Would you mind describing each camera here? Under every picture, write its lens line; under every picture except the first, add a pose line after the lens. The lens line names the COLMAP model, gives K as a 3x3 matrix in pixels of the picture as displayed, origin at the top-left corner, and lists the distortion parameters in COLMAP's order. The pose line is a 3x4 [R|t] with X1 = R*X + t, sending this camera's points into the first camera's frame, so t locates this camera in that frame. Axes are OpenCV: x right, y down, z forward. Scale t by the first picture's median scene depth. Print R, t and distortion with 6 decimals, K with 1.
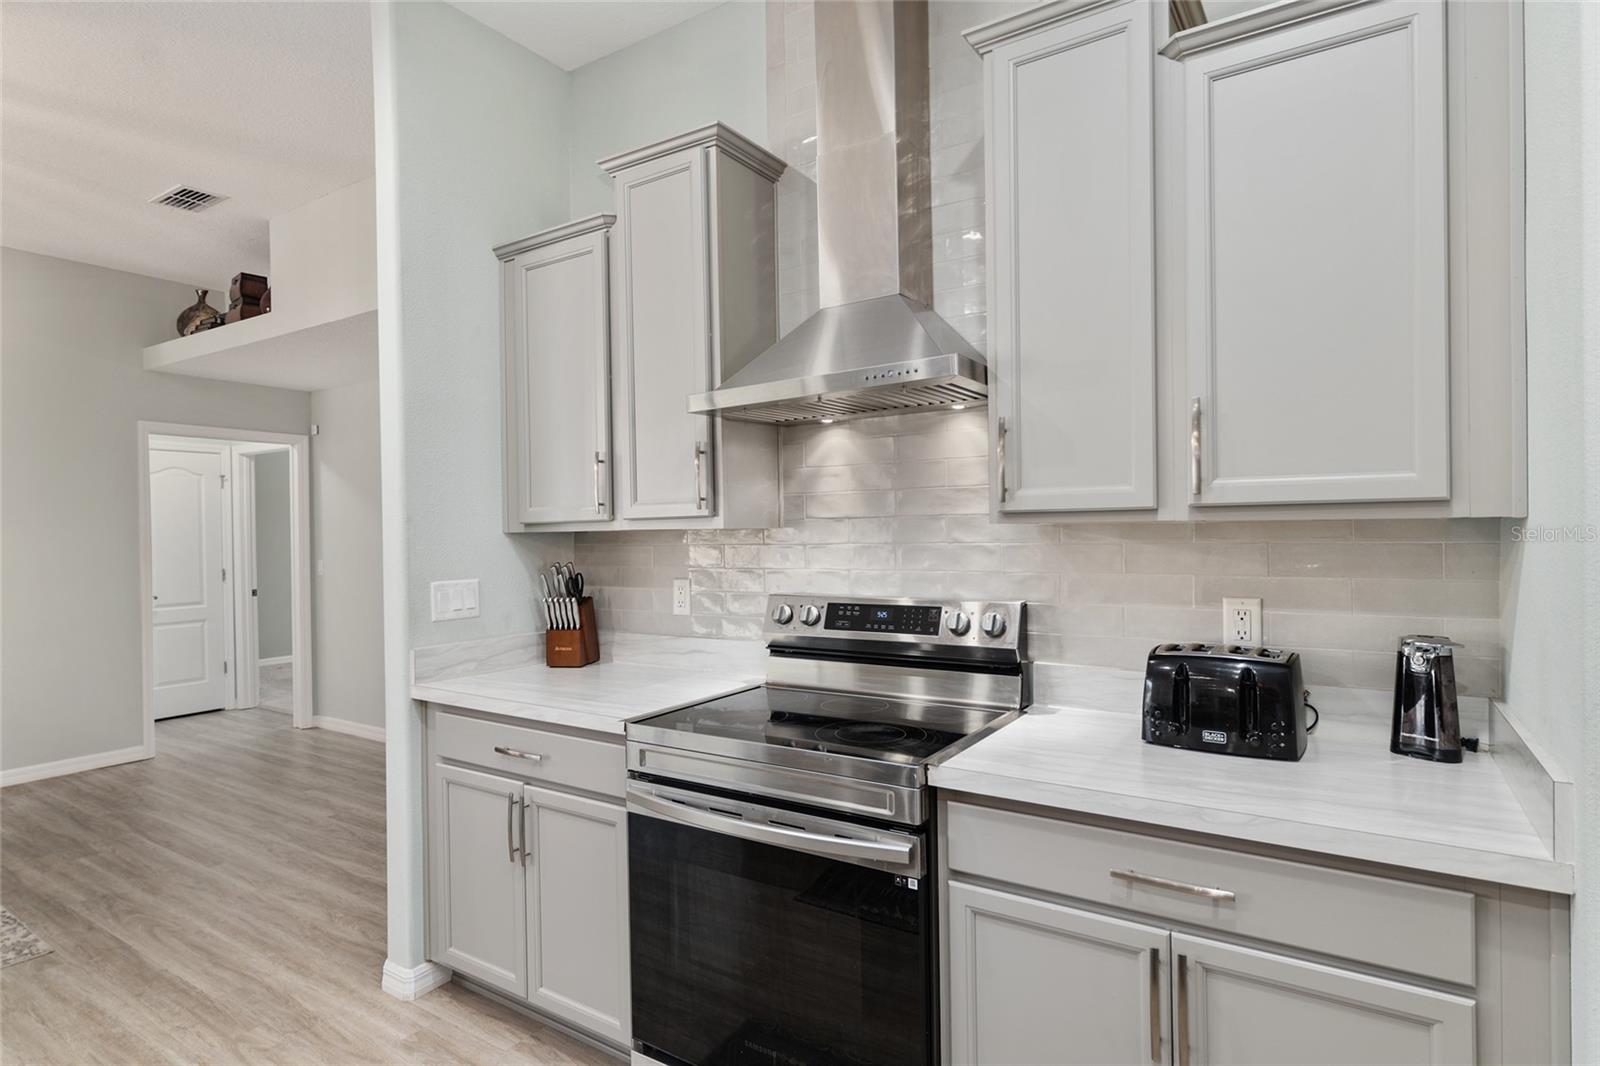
lens RADIAL K [[842.5, 0, 795.9], [0, 842.5, 536.5], [0, 0, 1]] dist [0.000578, -0.000832]
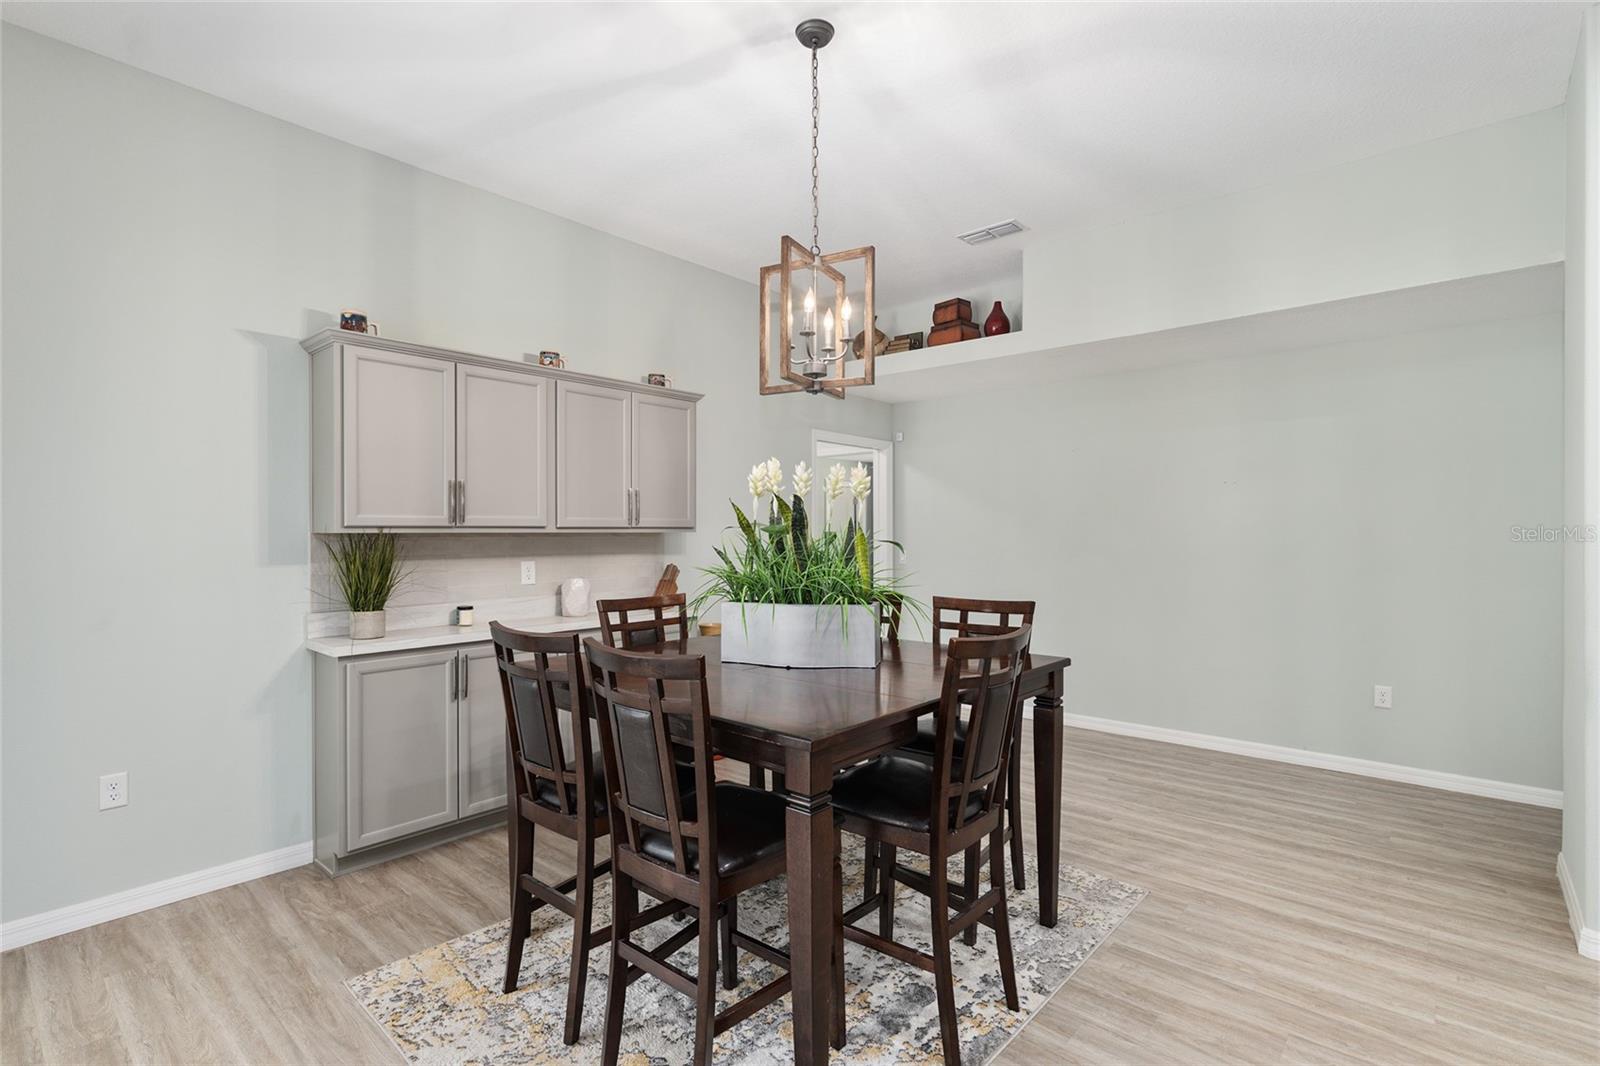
lens RADIAL K [[752.8, 0, 800.0], [0, 752.8, 533.0], [0, 0, 1]] dist [0.001313, 0.000427]
pose [[0.990274, 0.010801, -0.138712, -1.357150], [-0.011190, 0.999935, -0.002025, 0.018699], [0.138681, 0.003558, 0.990331, -0.078806]]
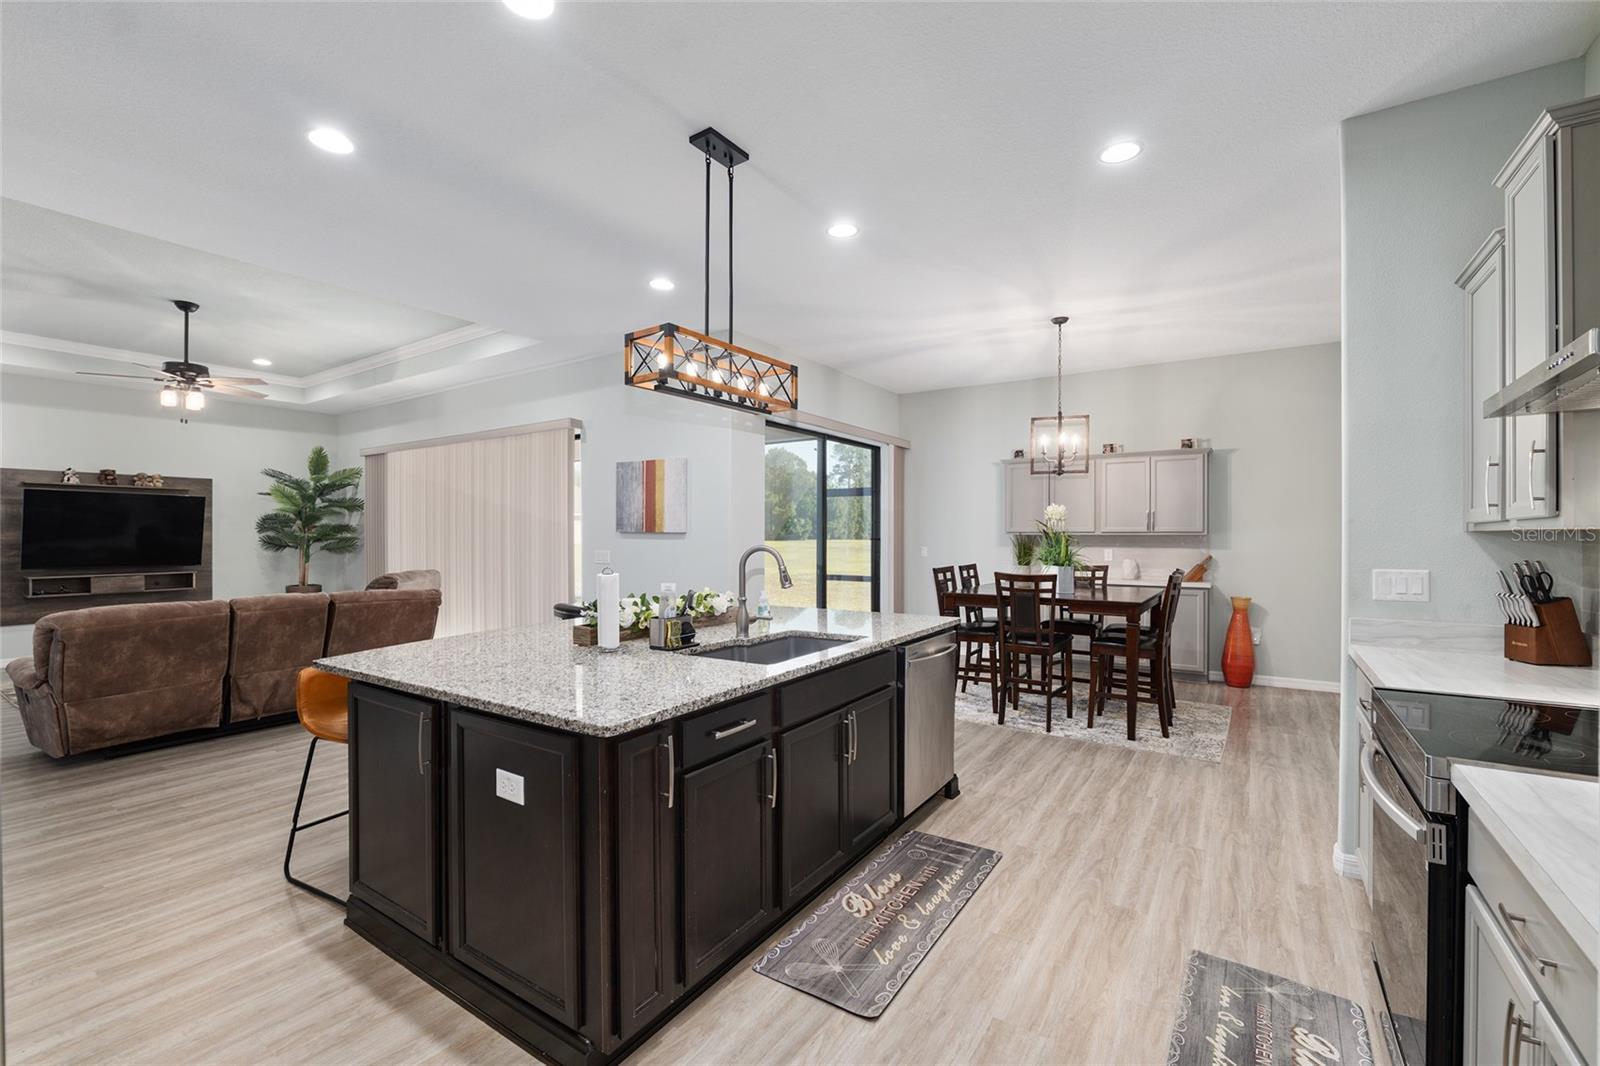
lens RADIAL K [[674.4, 0, 800.0], [0, 674.4, 533.0], [0, 0, 1]] dist [-0.008784, -0.000568]
pose [[-0.013545, 0.009591, -0.999862, 0.619716], [-0.006777, 0.999930, 0.009683, -0.005599], [0.999885, 0.006907, -0.013479, 0.138159]]
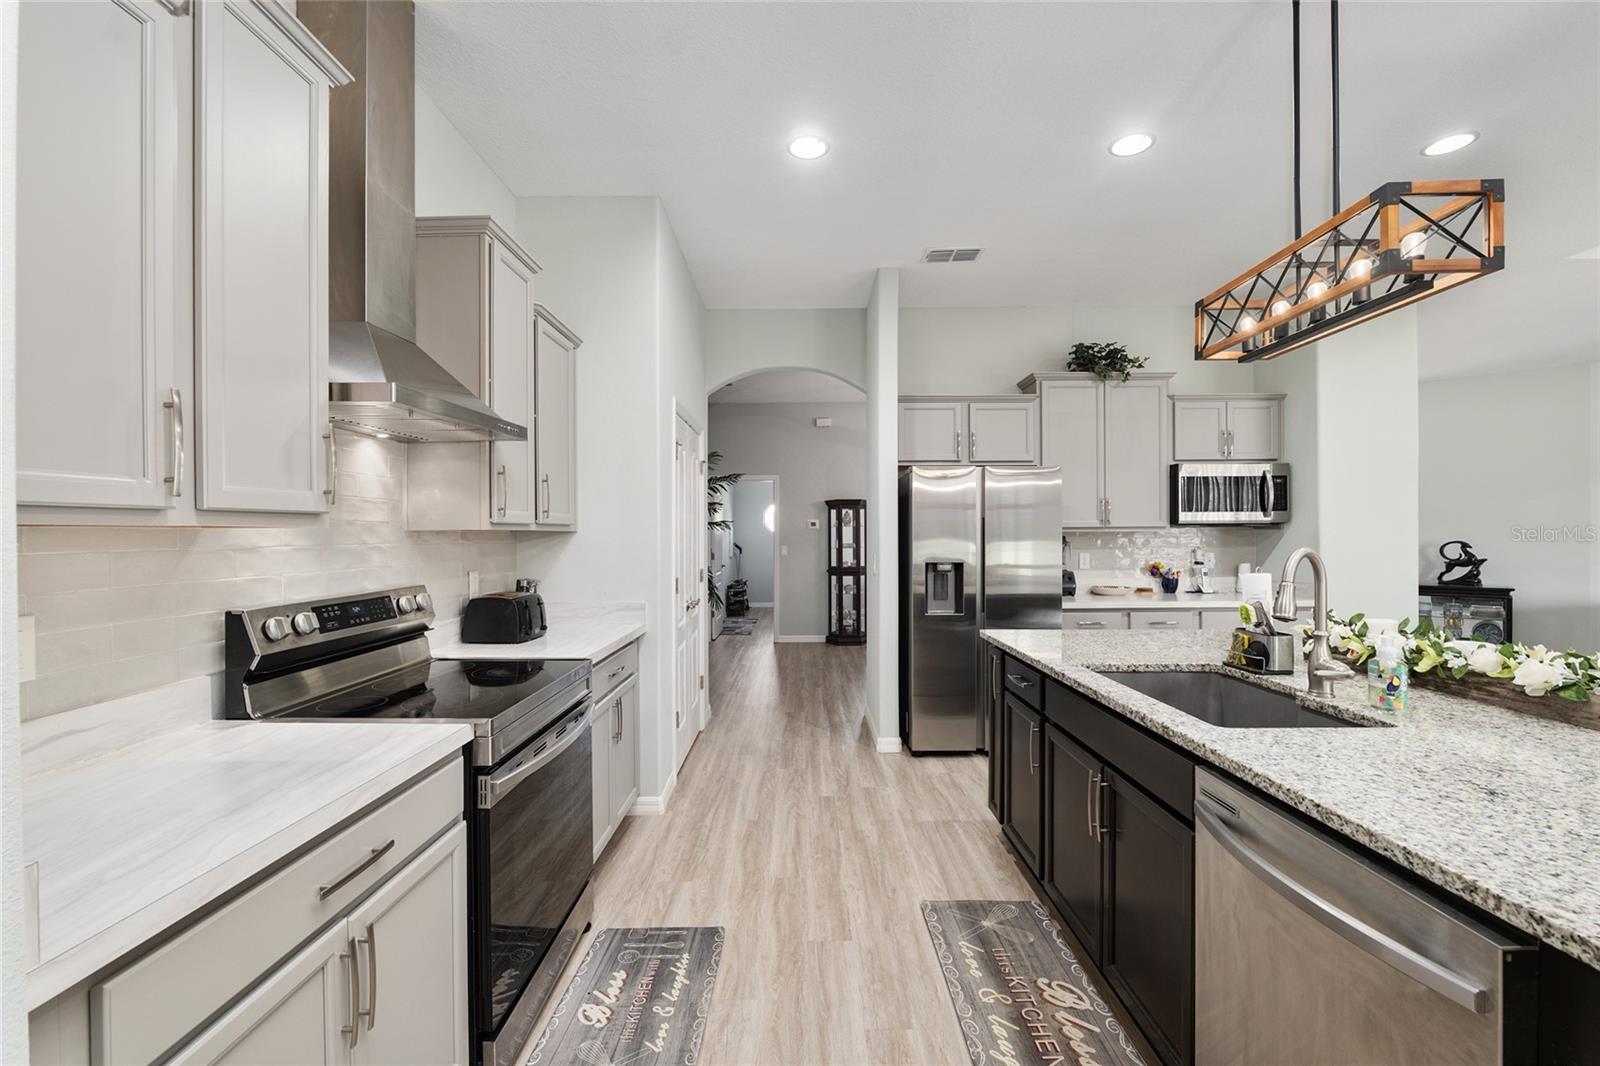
lens RADIAL K [[659.1, 0, 792.5], [0, 659.1, 532.8], [0, 0, 1]] dist [-0.001820, -0.000649]
pose [[-0.535894, 0.016950, 0.844115, -0.837152], [0.017110, 0.999811, -0.009214, 0.008914], [-0.844112, 0.009506, -0.536083, 0.879828]]
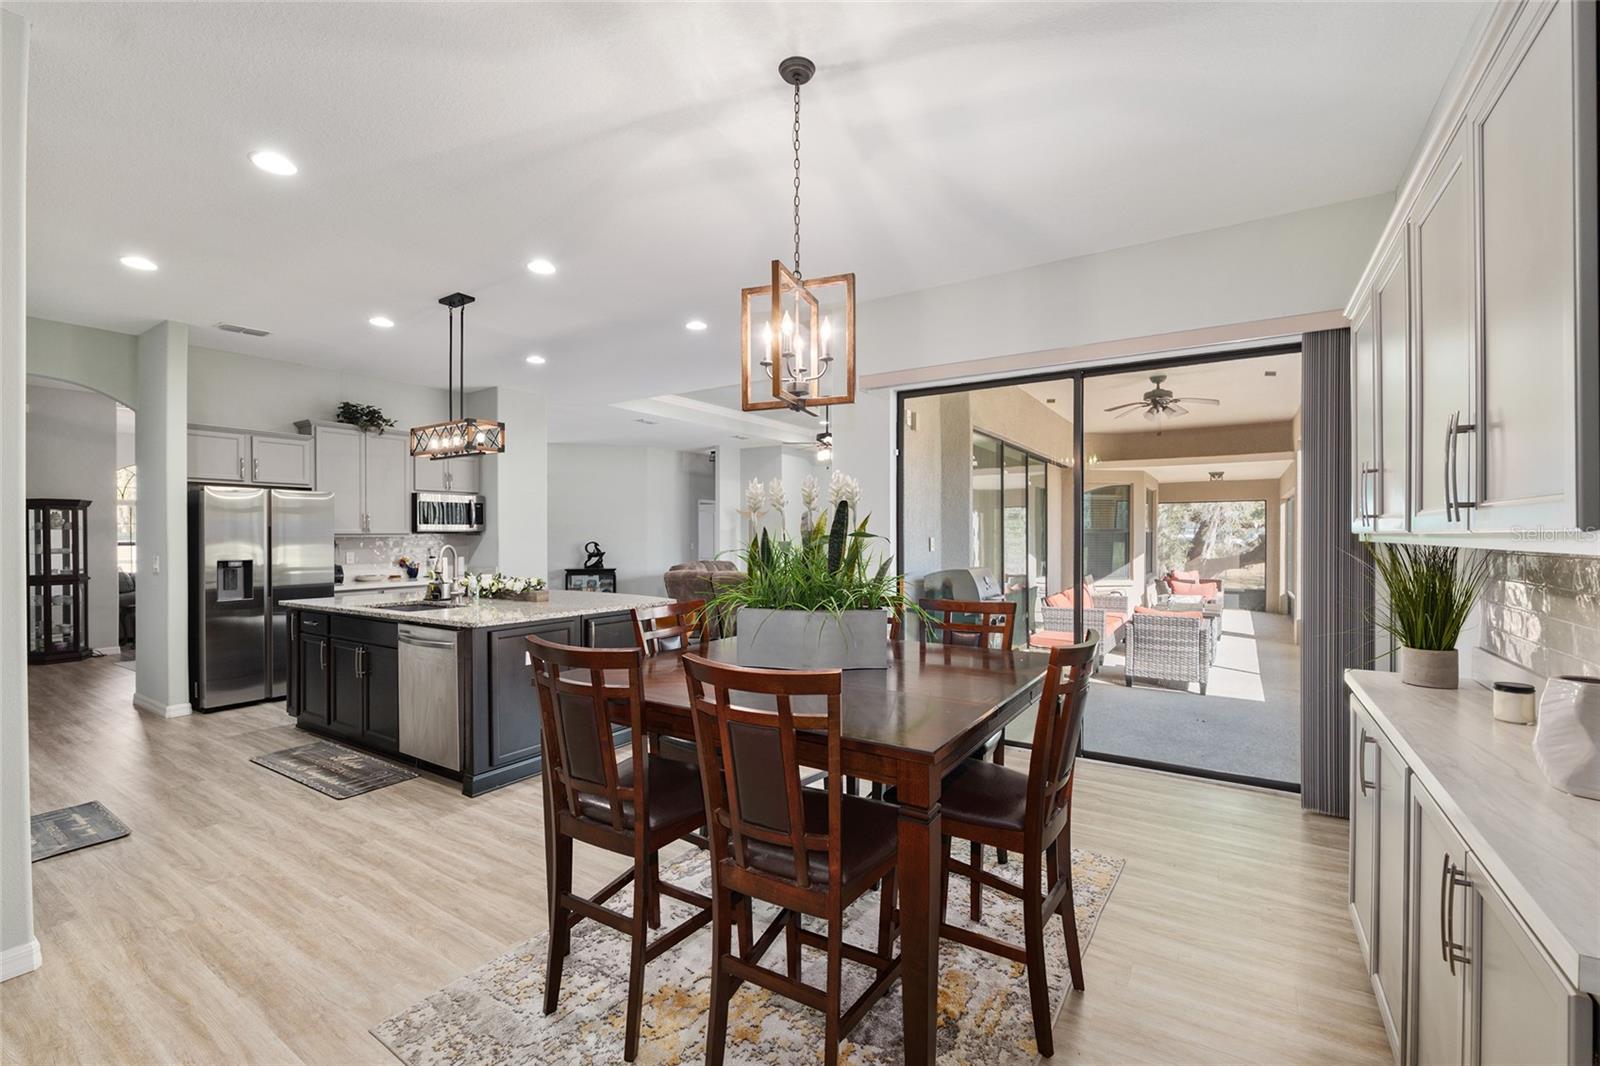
lens RADIAL K [[677.3, 0, 803.2], [0, 677.3, 541.7], [0, 0, 1]] dist [-0.009536, -0.000108]
pose [[-0.999868, 0.014122, -0.008028, -1.474704], [0.013973, 0.999735, 0.018272, -0.002246], [0.008284, 0.018158, -0.999801, 1.864619]]
